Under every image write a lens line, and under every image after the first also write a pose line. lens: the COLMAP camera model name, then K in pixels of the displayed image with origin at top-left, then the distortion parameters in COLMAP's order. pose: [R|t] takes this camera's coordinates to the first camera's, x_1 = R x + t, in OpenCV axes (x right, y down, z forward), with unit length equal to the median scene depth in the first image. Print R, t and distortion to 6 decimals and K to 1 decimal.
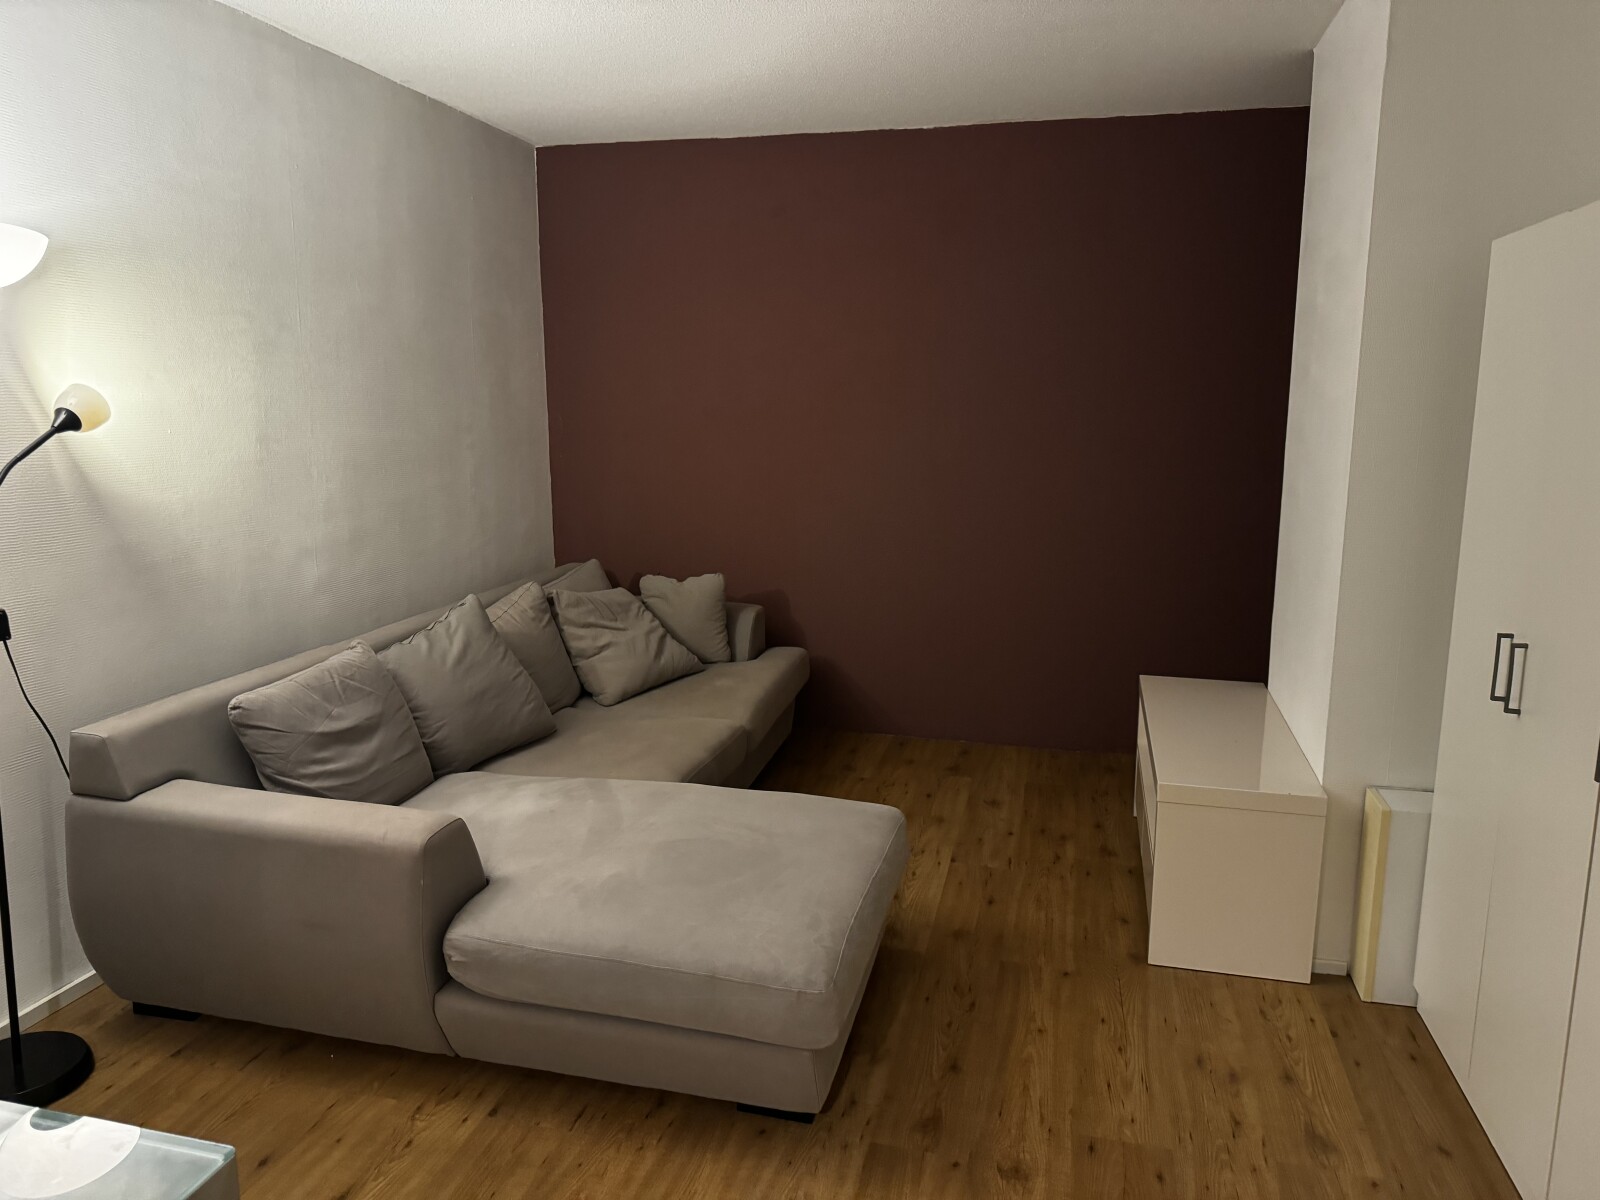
lens RADIAL K [[1103.5, 0, 800.0], [0, 1103.5, 600.0], [0, 0, 1]] dist [0.004071, 0.001185]
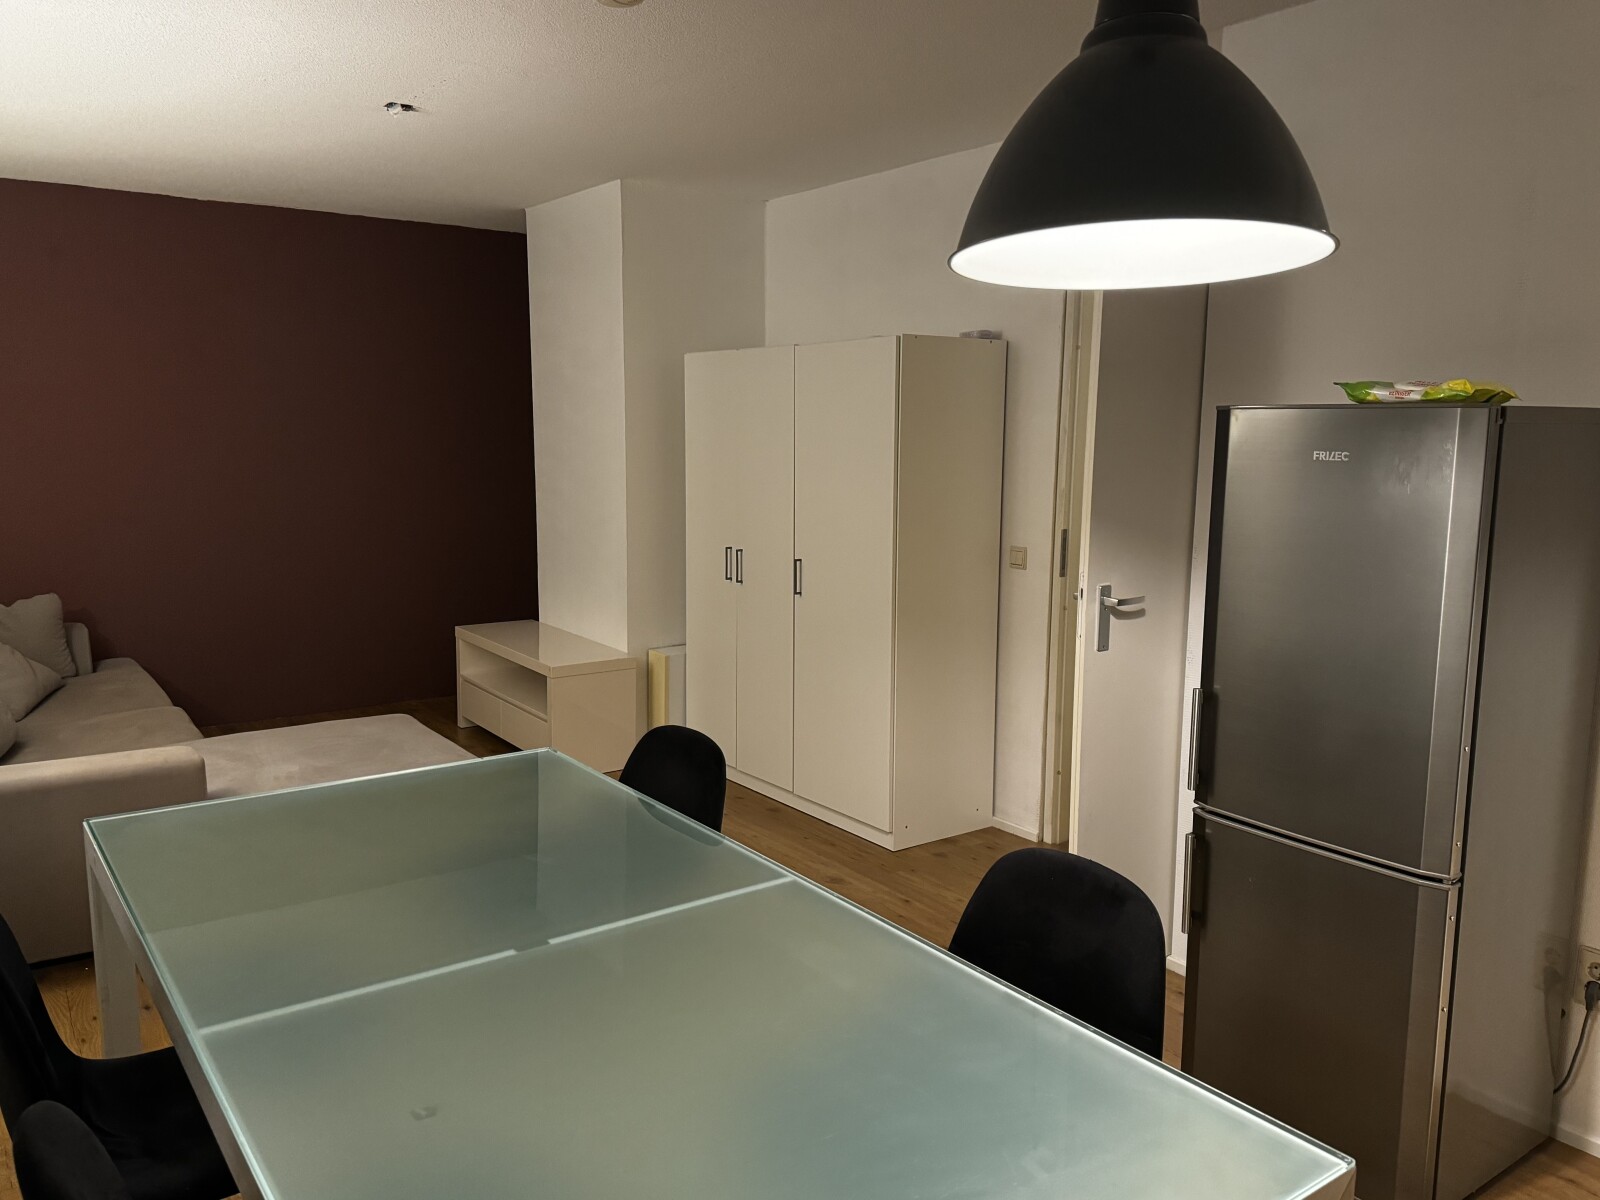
lens RADIAL K [[1198.4, 0, 800.0], [0, 1198.4, 600.0], [0, 0, 1]] dist [0.161656, -0.322066]
pose [[0.623522, -0.102340, 0.775079, -0.579307], [0.131124, 0.991041, 0.025371, 0.050024], [-0.770731, 0.085812, 0.631355, -0.292406]]
